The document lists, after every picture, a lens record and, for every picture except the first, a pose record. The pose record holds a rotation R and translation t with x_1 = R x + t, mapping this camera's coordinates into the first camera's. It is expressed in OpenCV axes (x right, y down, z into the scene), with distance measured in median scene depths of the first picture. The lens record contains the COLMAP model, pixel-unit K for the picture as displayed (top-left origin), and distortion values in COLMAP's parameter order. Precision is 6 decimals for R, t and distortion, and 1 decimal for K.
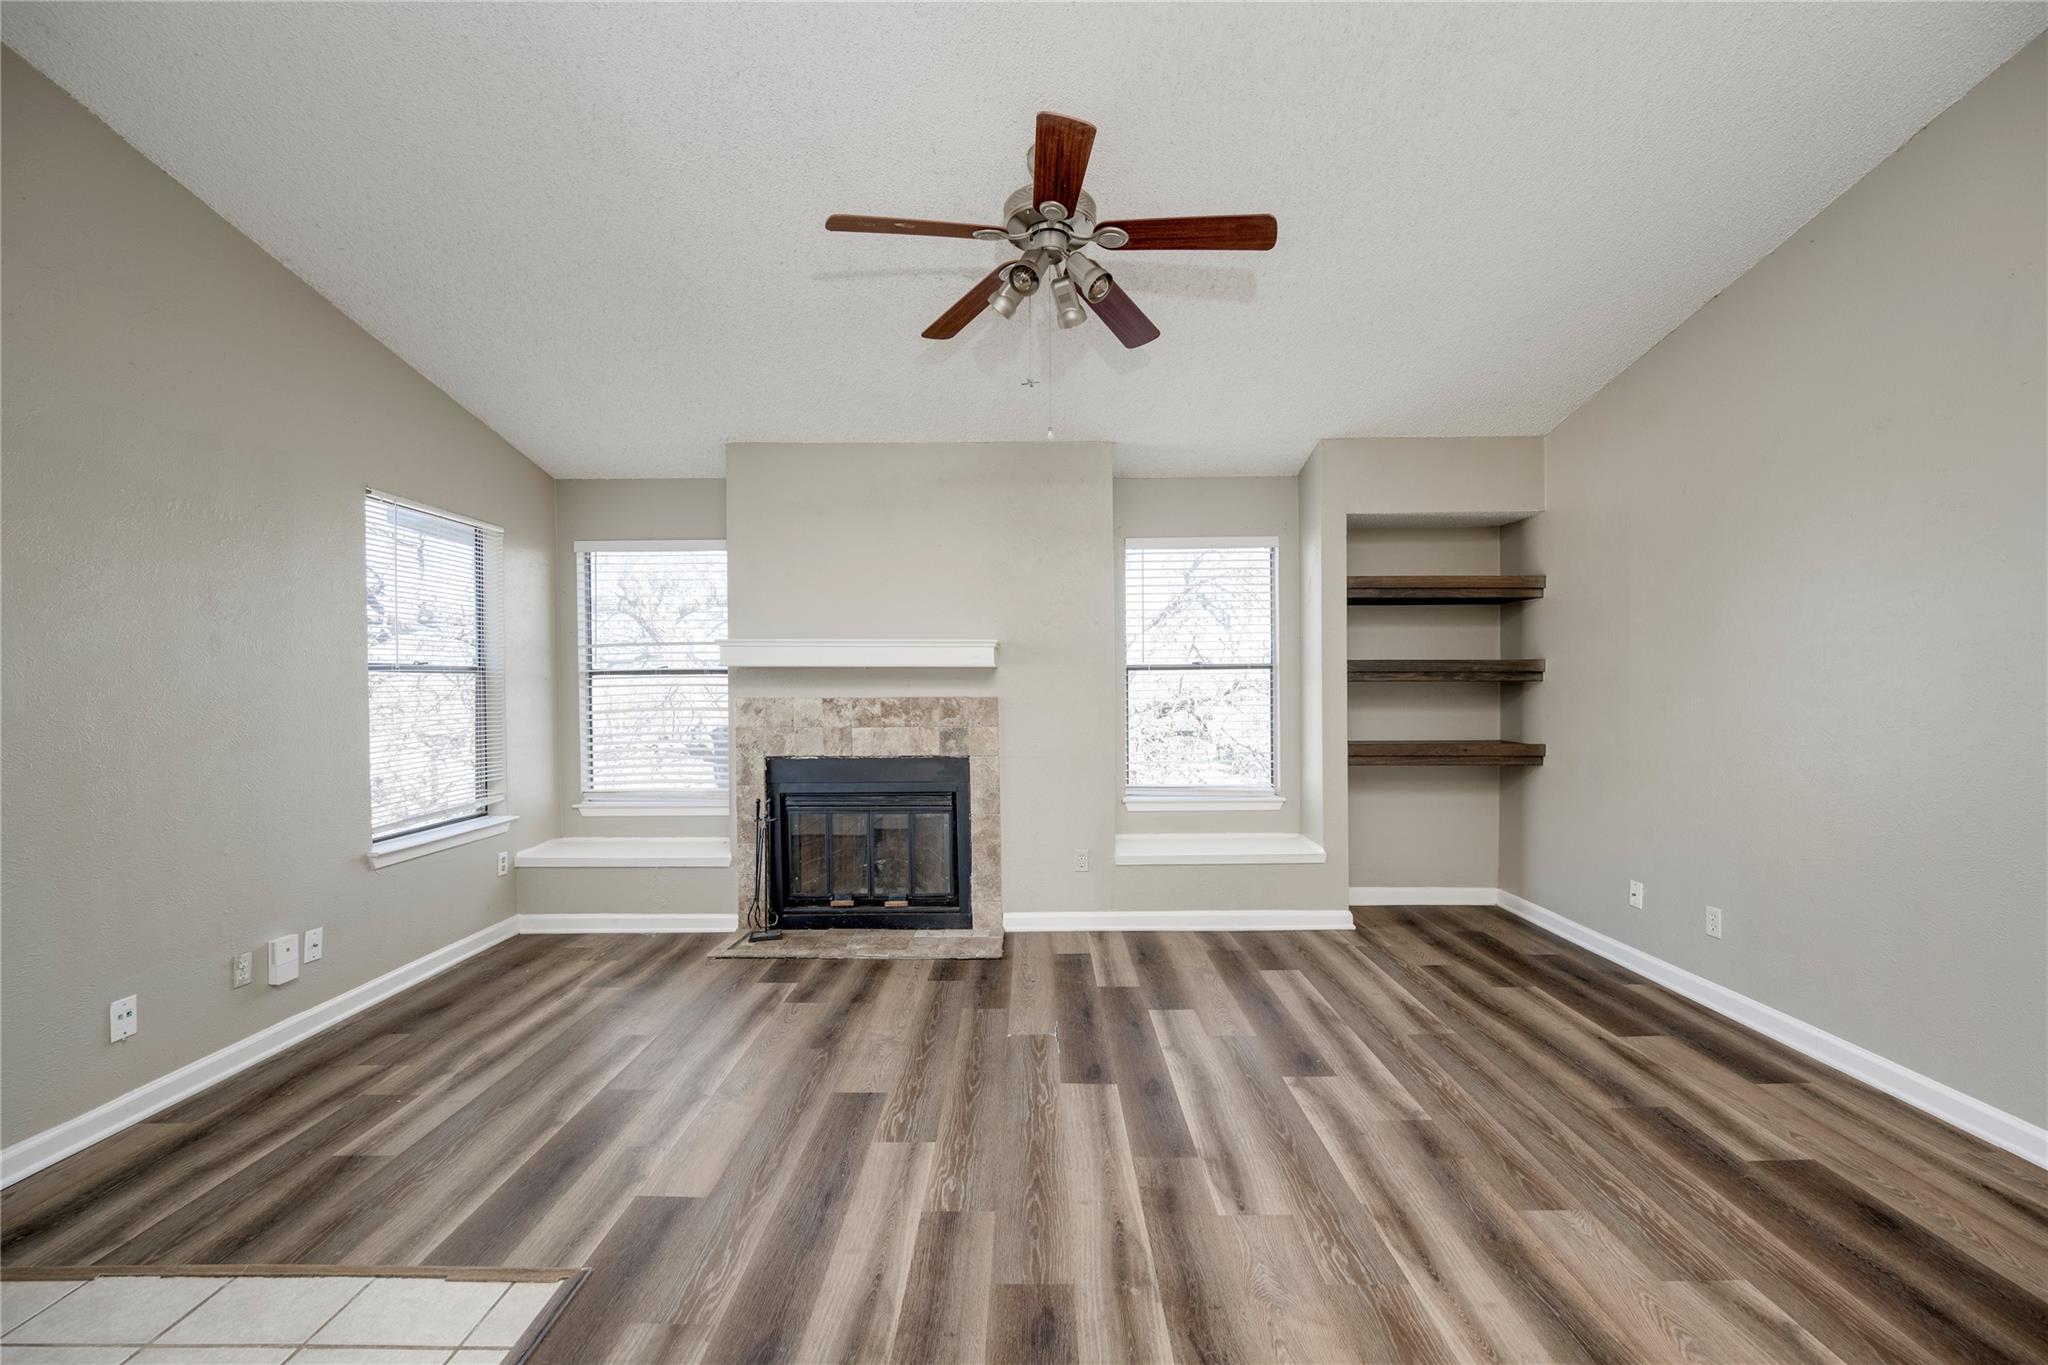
lens RADIAL K [[823.7, 0, 1037.1], [0, 823.7, 678.8], [0, 0, 1]] dist [0.000825, 0.000032]
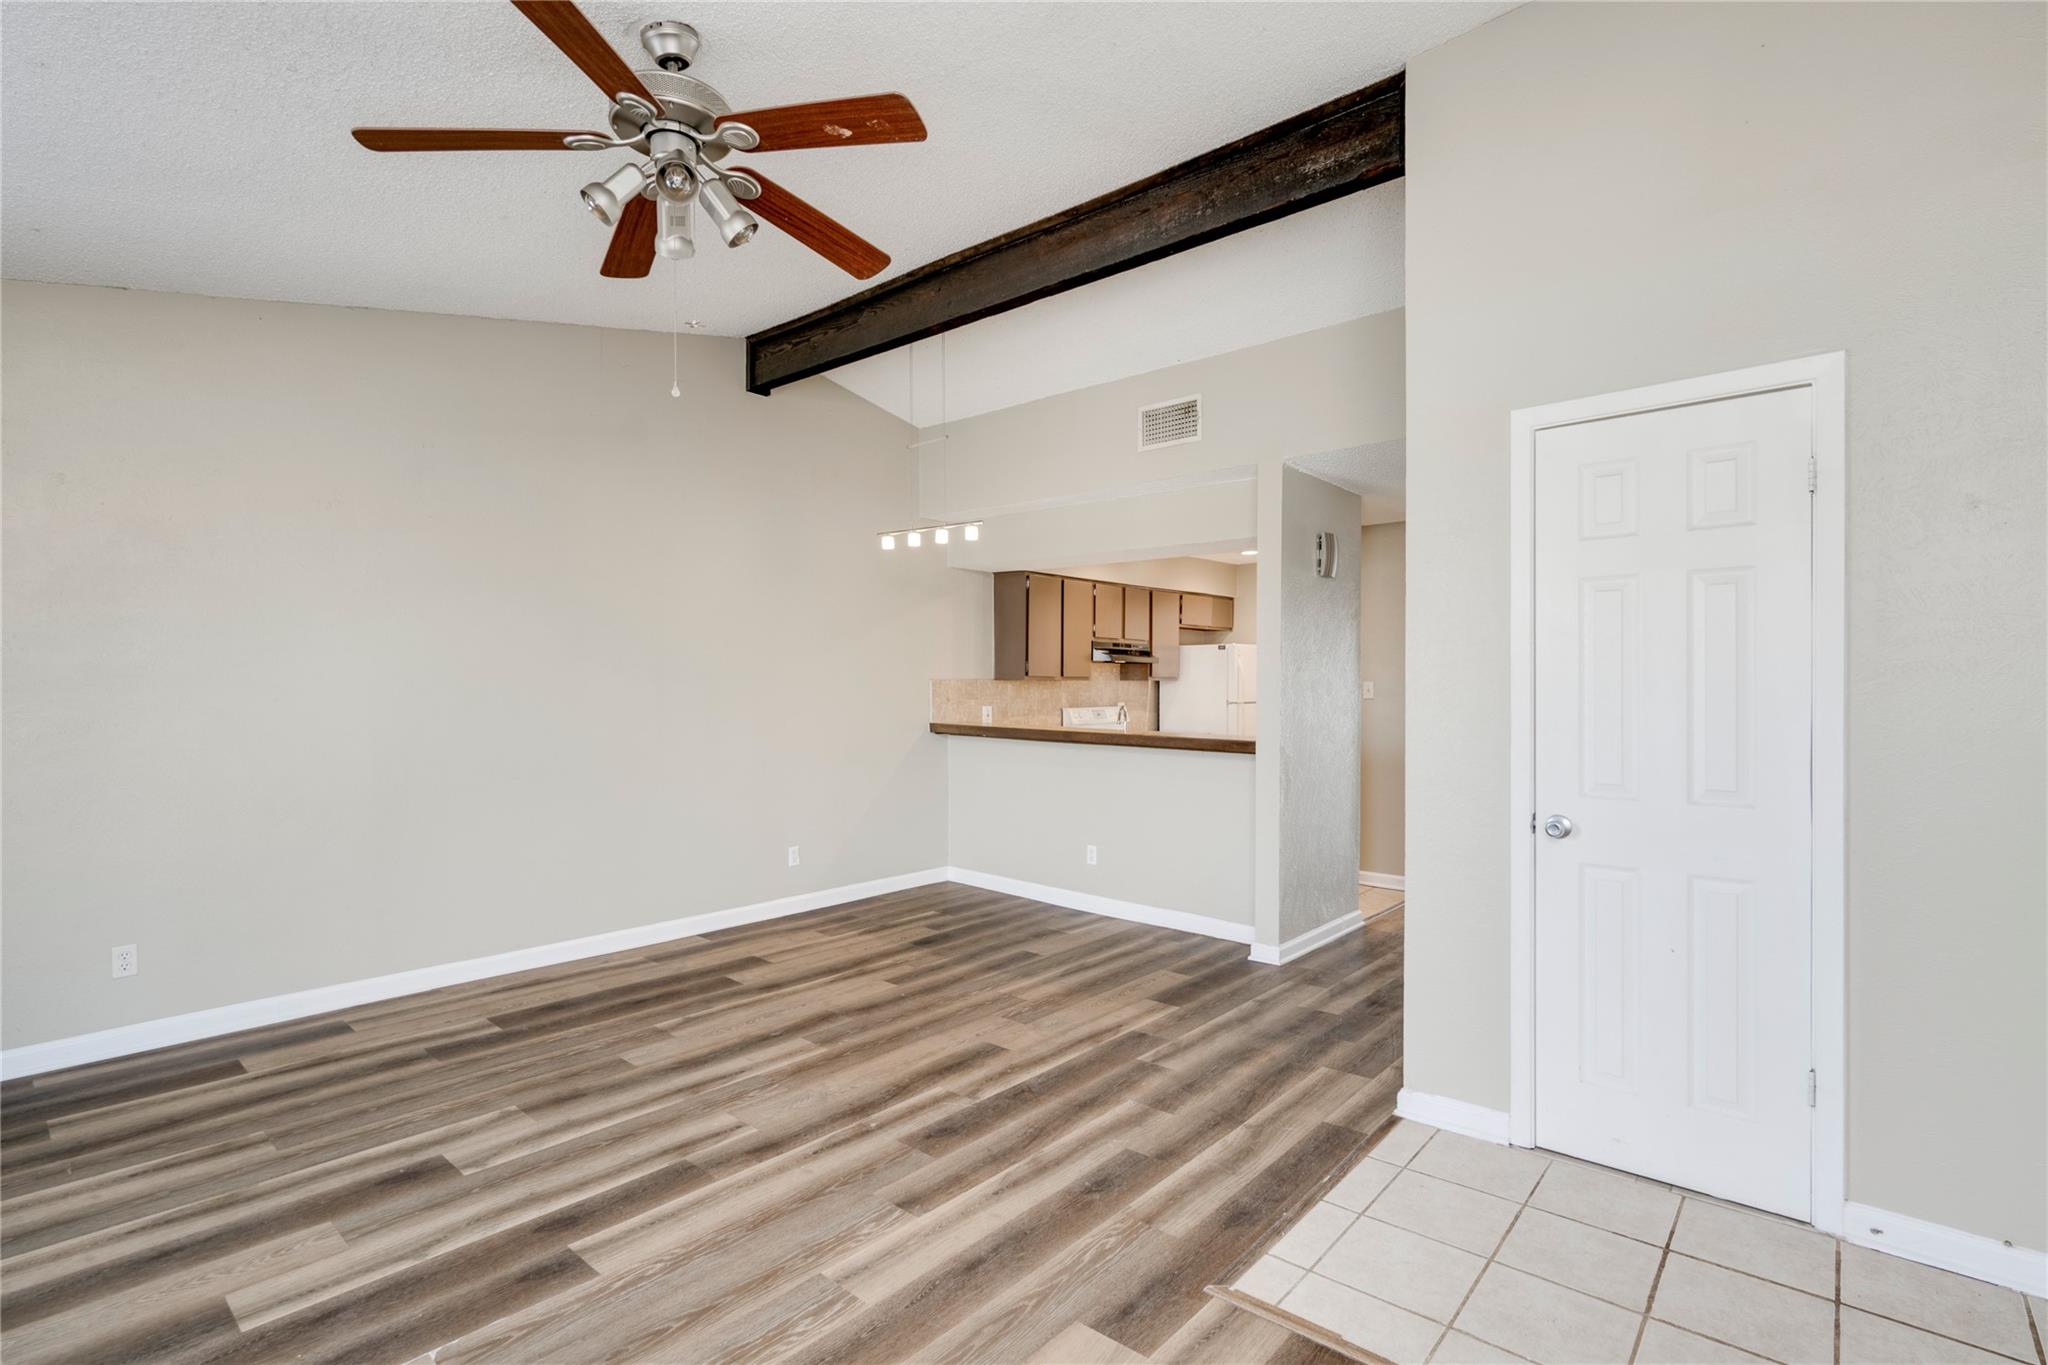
lens RADIAL K [[956.0, 0, 1020.7], [0, 956.0, 679.7], [0, 0, 1]] dist [-0.005516, -0.000040]
pose [[-0.746739, 0.010868, 0.665029, -0.492865], [0.002799, 0.999909, -0.013197, -0.002979], [-0.665112, -0.007993, -0.746701, 0.863192]]
